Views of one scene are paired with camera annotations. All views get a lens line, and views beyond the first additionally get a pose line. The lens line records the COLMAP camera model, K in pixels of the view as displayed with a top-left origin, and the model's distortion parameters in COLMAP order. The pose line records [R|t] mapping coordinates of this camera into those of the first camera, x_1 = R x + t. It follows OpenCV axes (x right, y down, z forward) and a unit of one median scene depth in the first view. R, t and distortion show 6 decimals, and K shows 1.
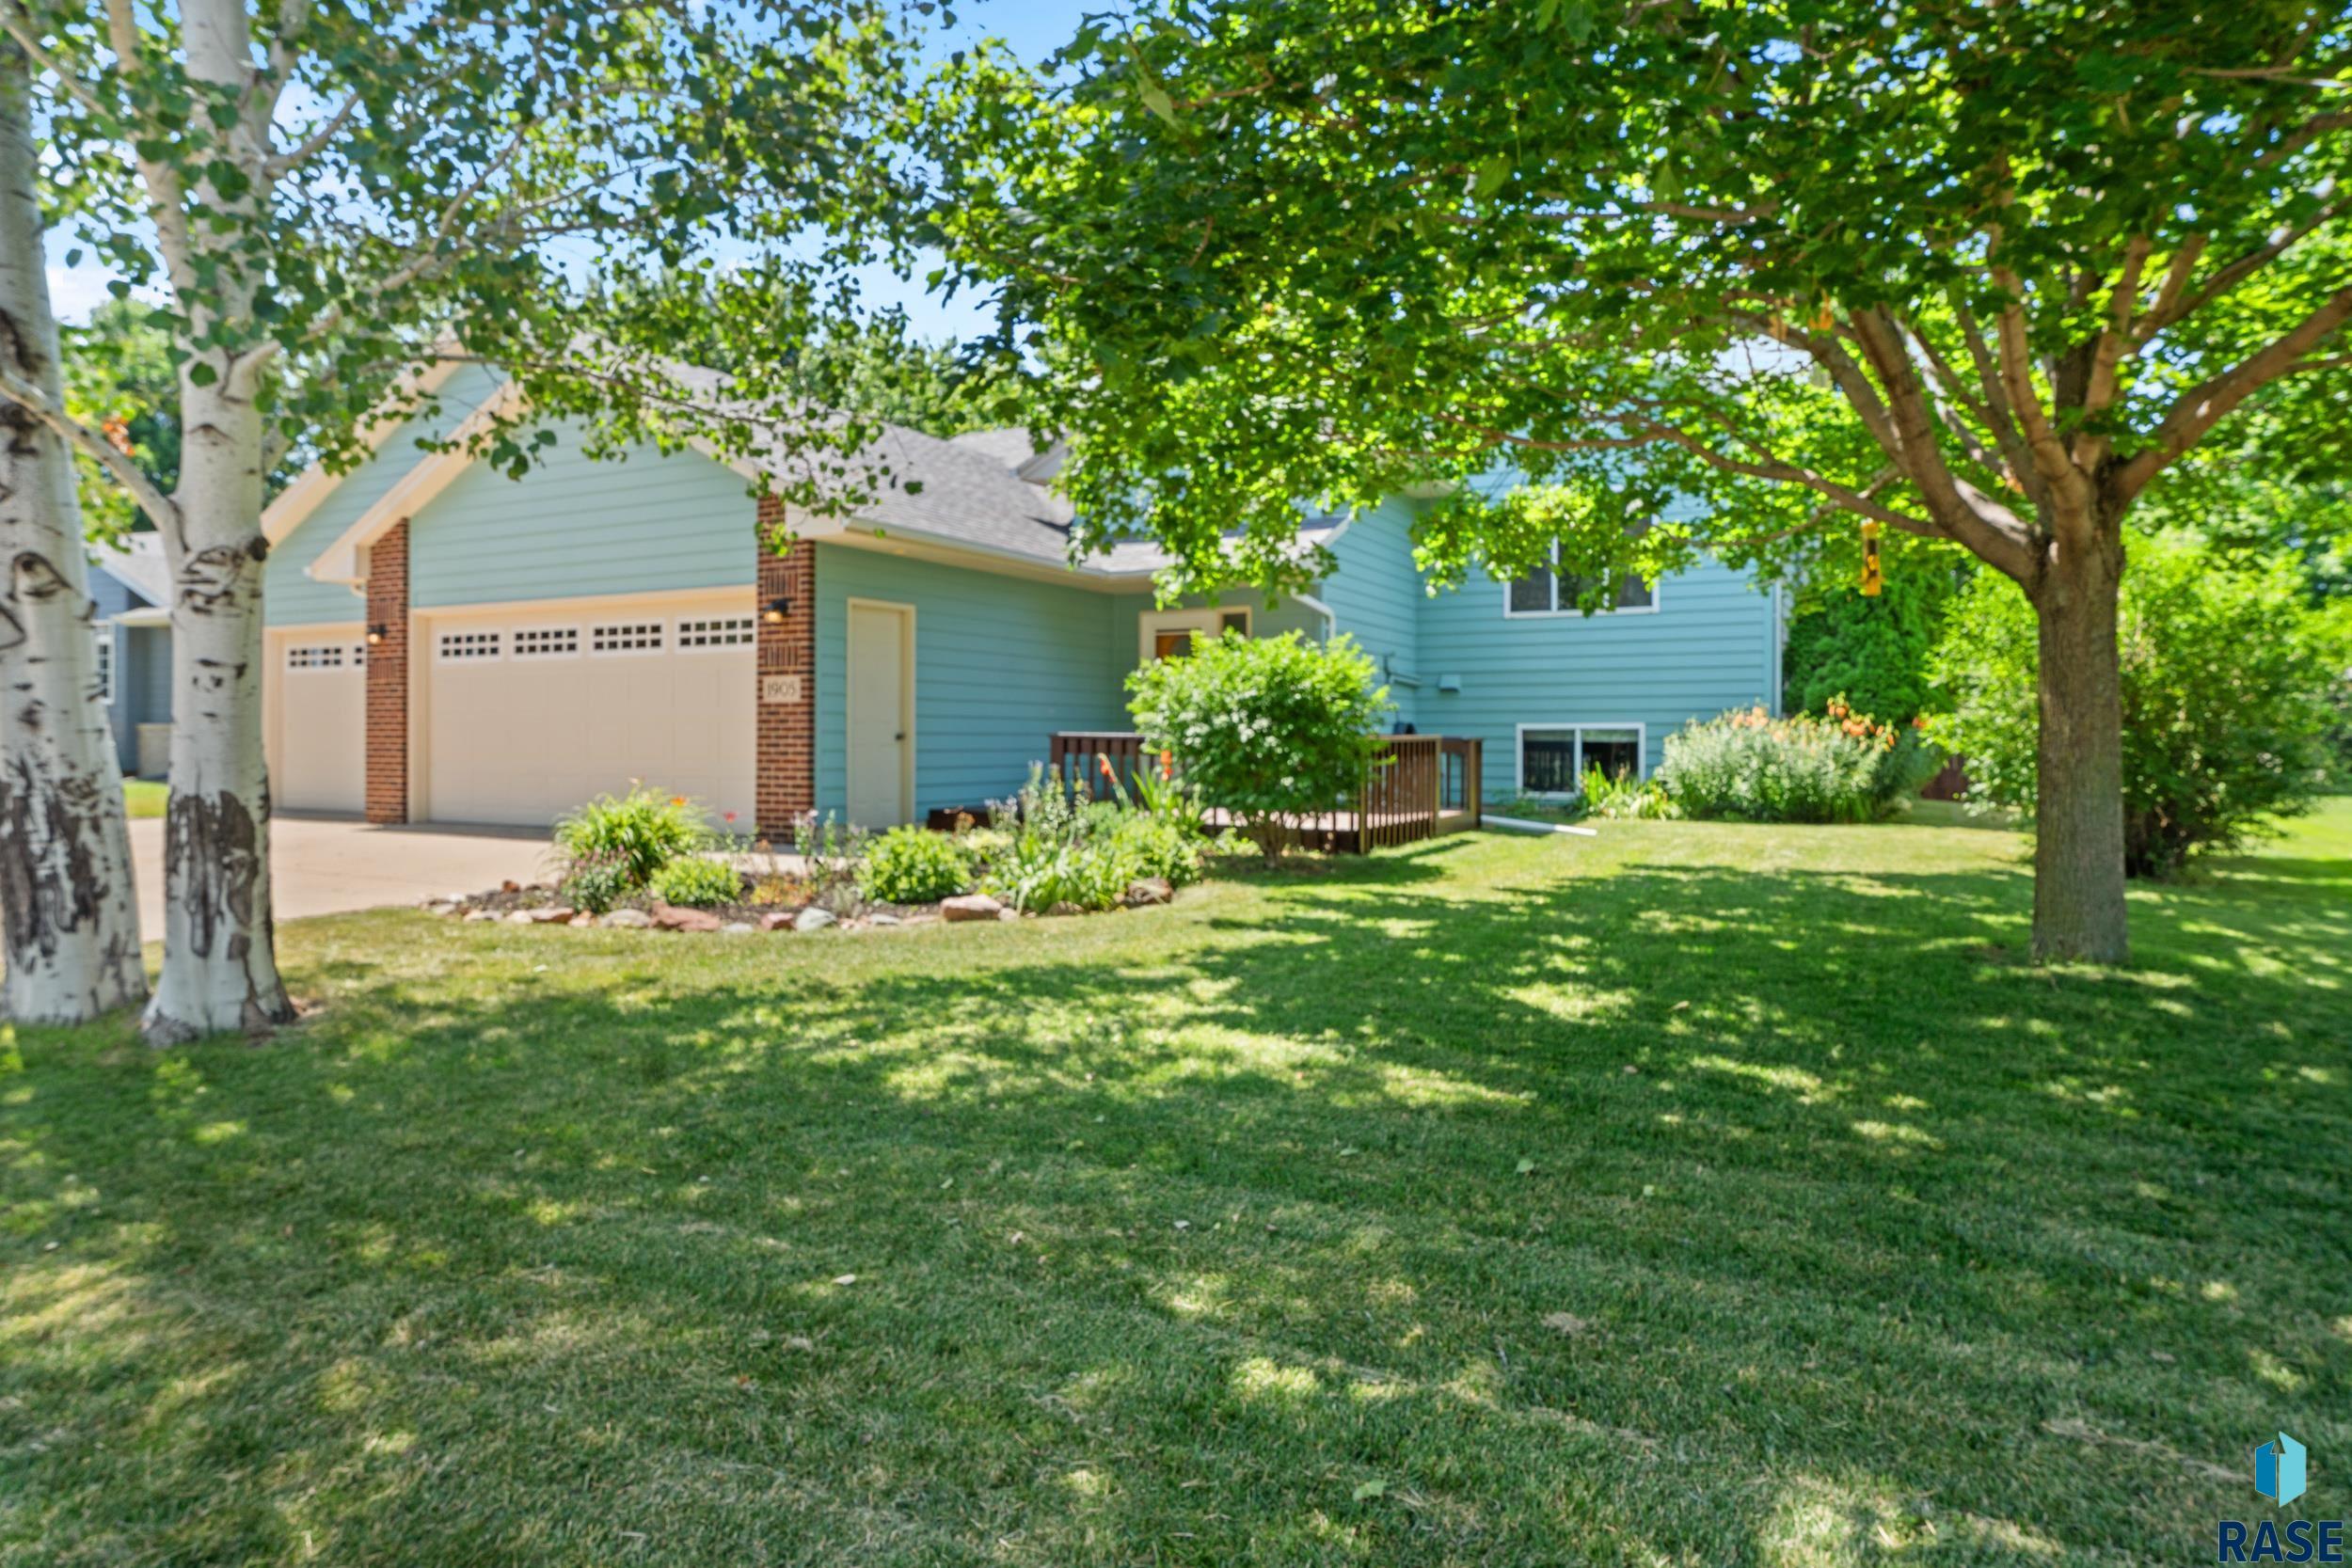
lens RADIAL K [[1406.2, 0, 1181.8], [0, 1406.2, 752.5], [0, 0, 1]] dist [-0.012764, 0.005212]
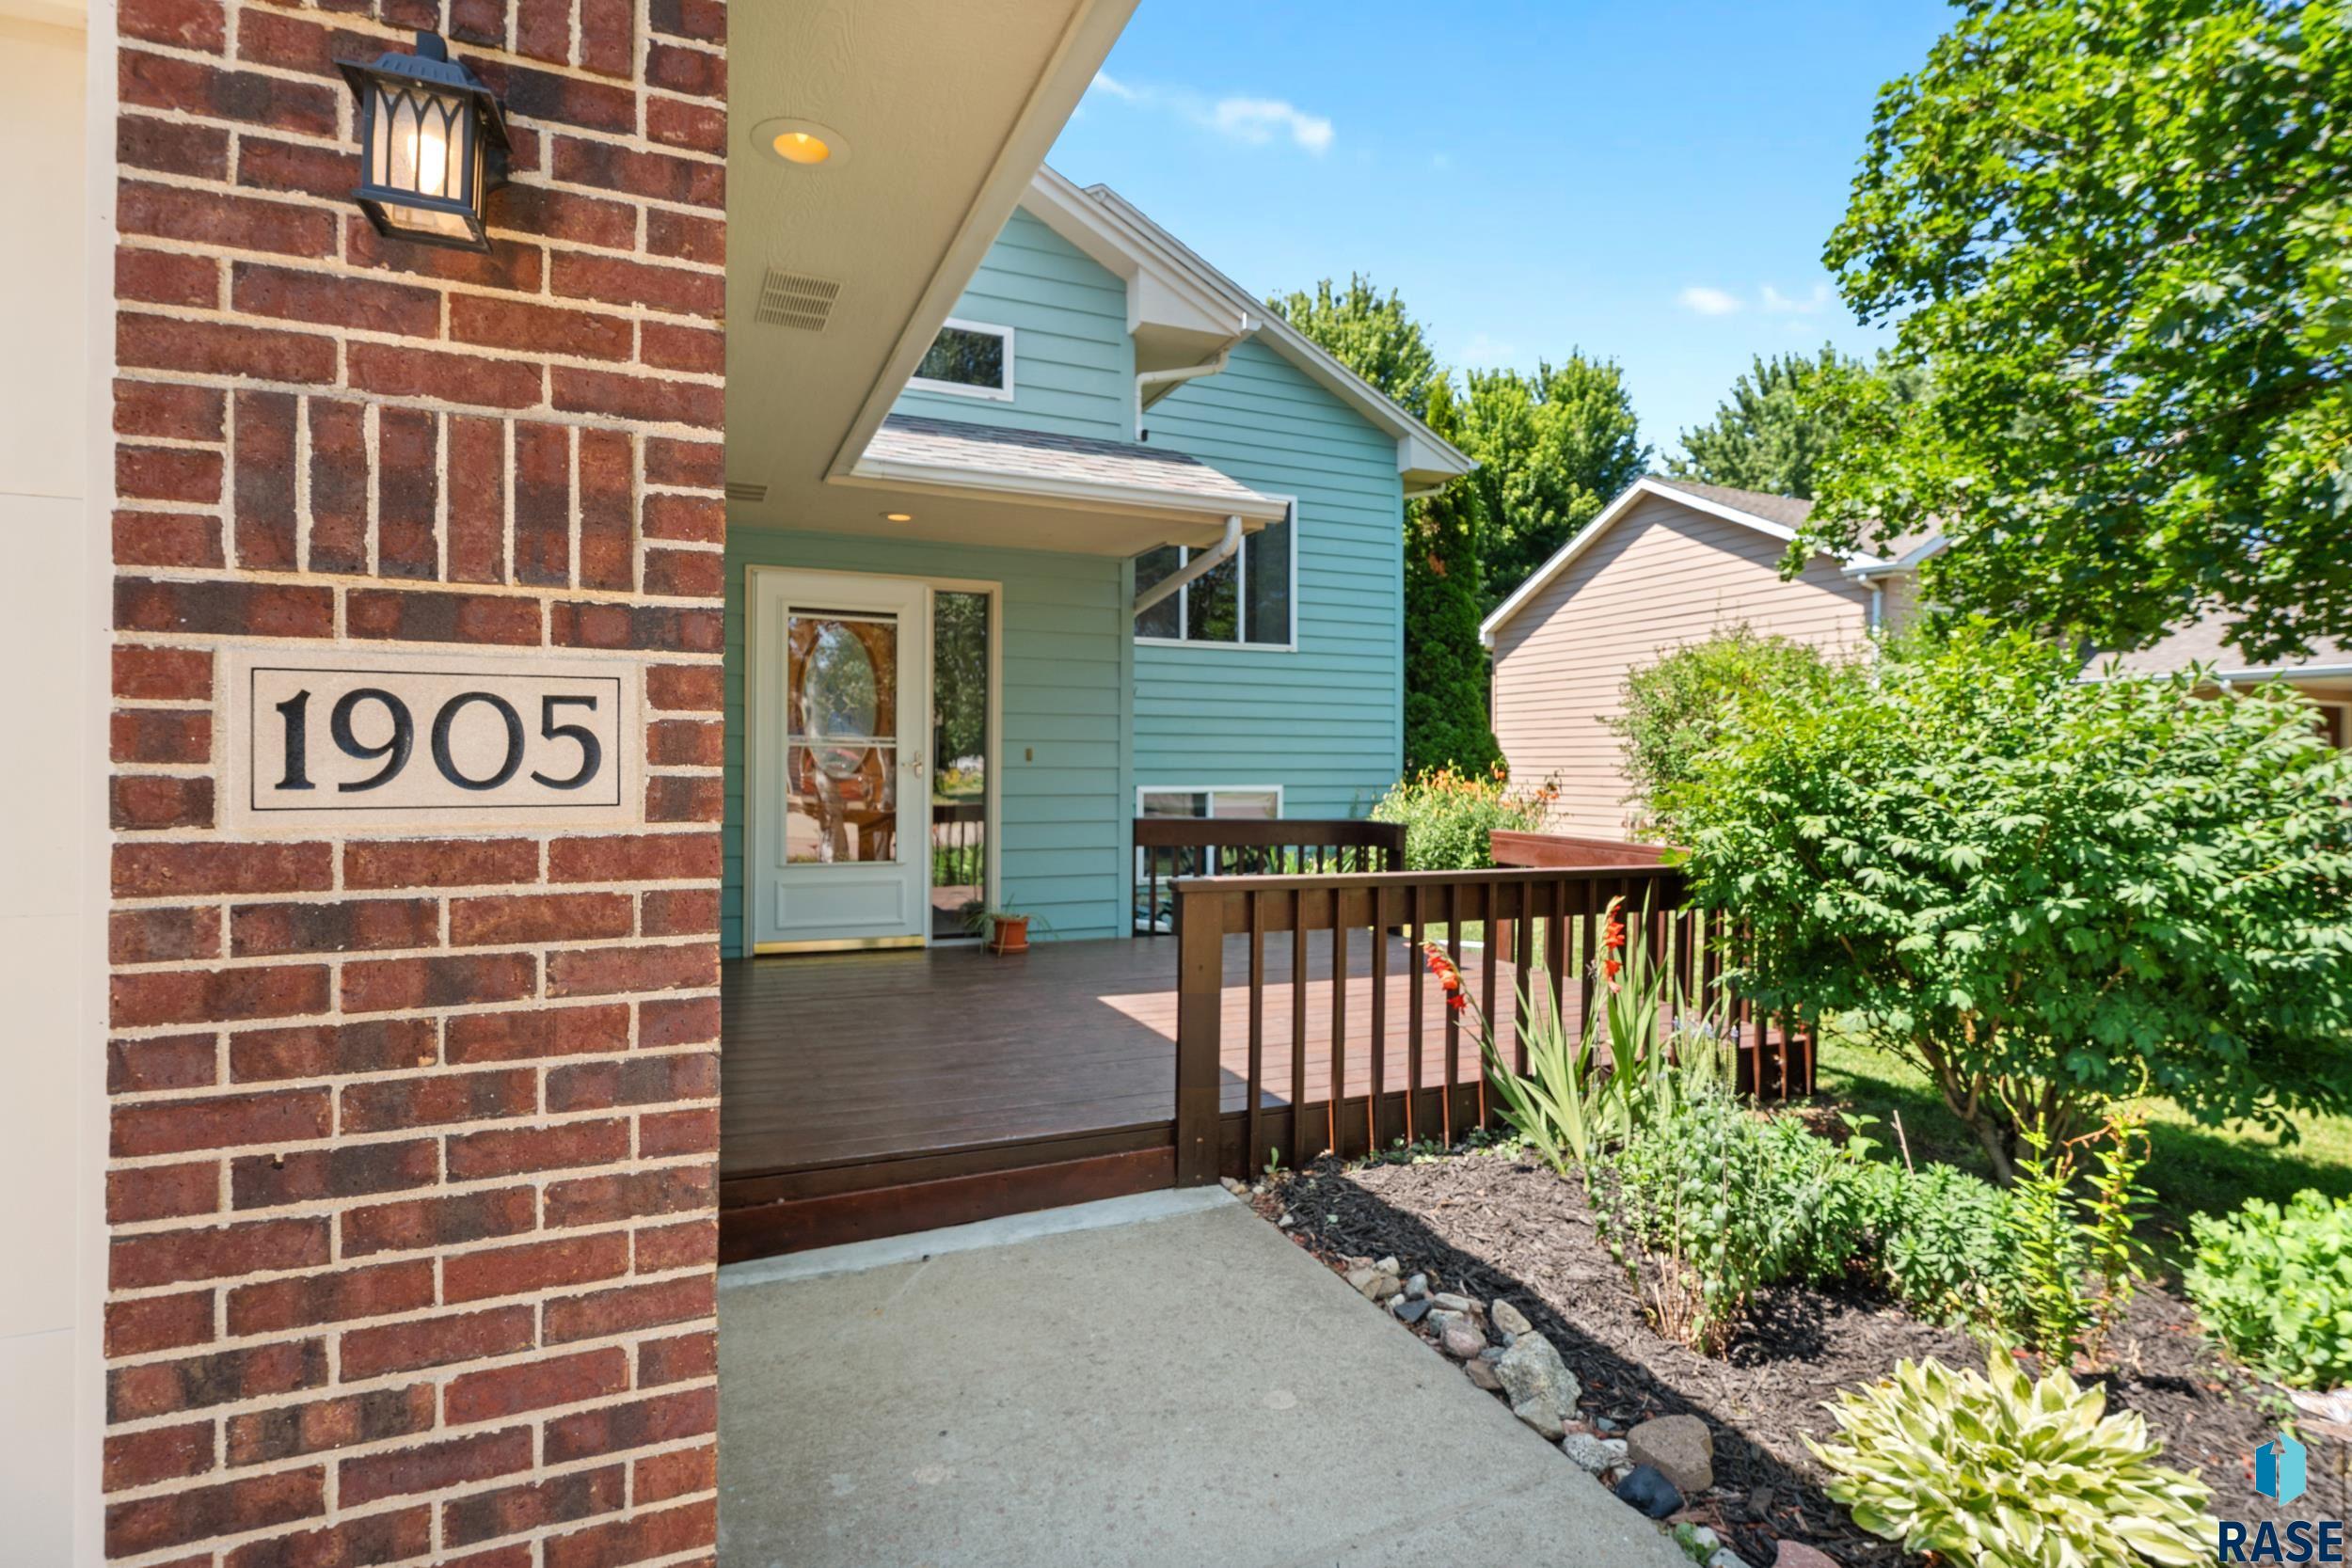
lens RADIAL K [[1146.2, 0, 1179.9], [0, 1146.2, 764.8], [0, 0, 1]] dist [-0.001364, -0.000288]
pose [[0.611288, 0.002739, 0.791403, -0.329032], [0.000356, 0.999993, -0.003736, -0.042532], [-0.791408, 0.002566, 0.611283, 0.880831]]
